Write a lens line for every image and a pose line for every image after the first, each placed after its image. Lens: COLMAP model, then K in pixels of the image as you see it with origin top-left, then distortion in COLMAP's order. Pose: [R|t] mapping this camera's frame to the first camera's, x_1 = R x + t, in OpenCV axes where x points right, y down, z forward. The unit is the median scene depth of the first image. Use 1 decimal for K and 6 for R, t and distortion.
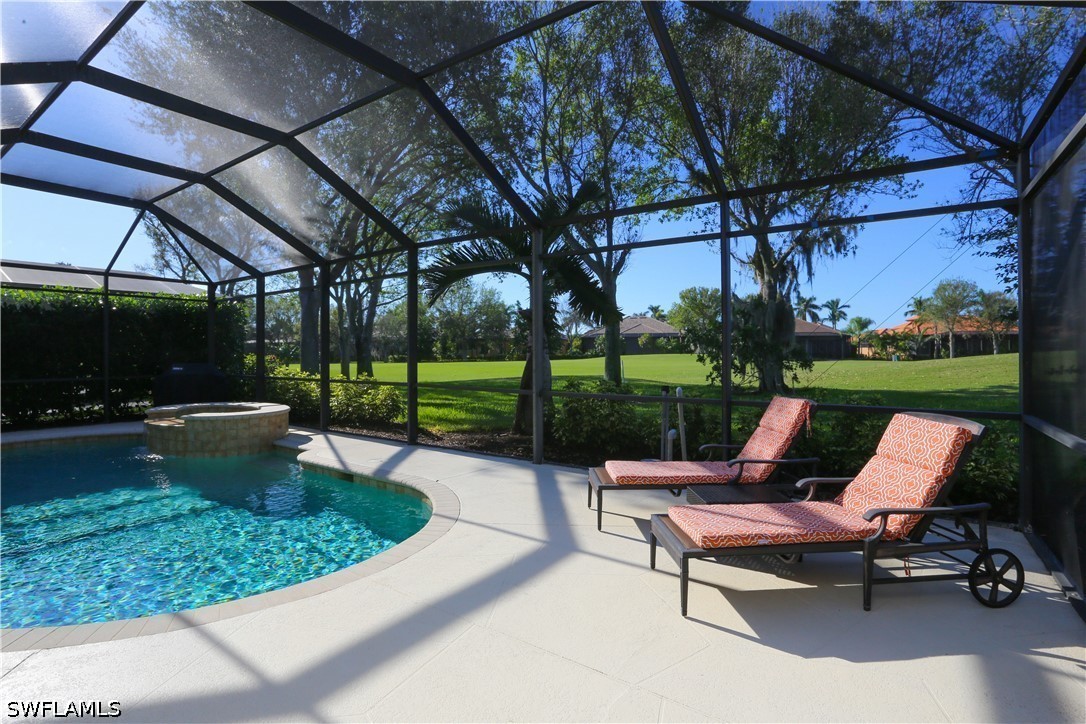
lens RADIAL K [[522.4, 0, 543.8], [0, 522.4, 354.3], [0, 0, 1]] dist [-0.065531, 0.022238]
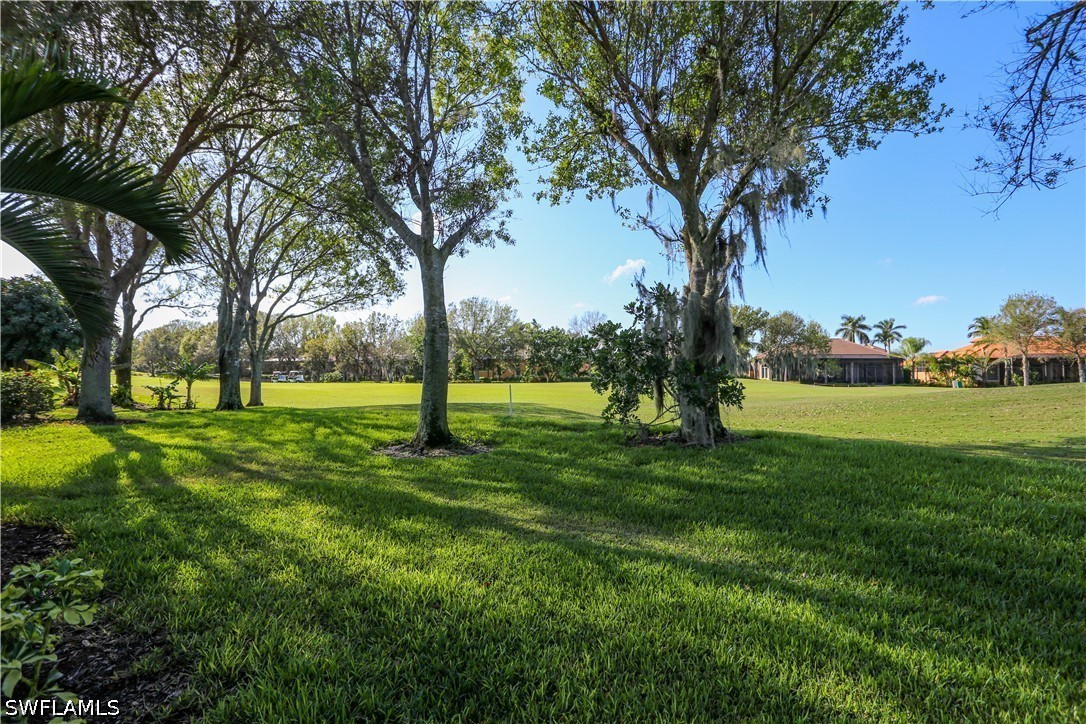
lens RADIAL K [[522.4, 0, 543.8], [0, 522.4, 354.3], [0, 0, 1]] dist [-0.065531, 0.022238]
pose [[0.995938, 0.007746, -0.089704, 0.058917], [-0.011488, 0.999082, -0.041274, -0.000093], [0.089302, 0.042137, 0.995113, 0.067049]]
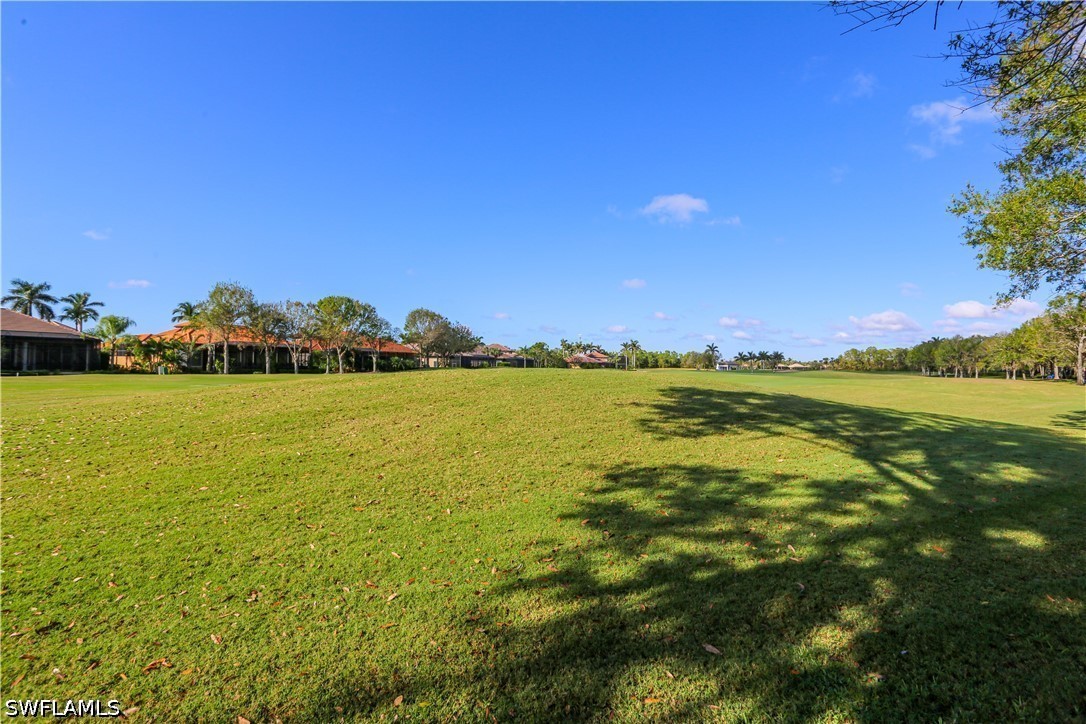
lens RADIAL K [[522.4, 0, 543.8], [0, 522.4, 354.3], [0, 0, 1]] dist [-0.065531, 0.022238]
pose [[0.309983, 0.028988, 0.950300, 0.110695], [-0.009877, 0.999579, -0.027270, -0.002285], [-0.950691, -0.000933, 0.310139, 0.168517]]
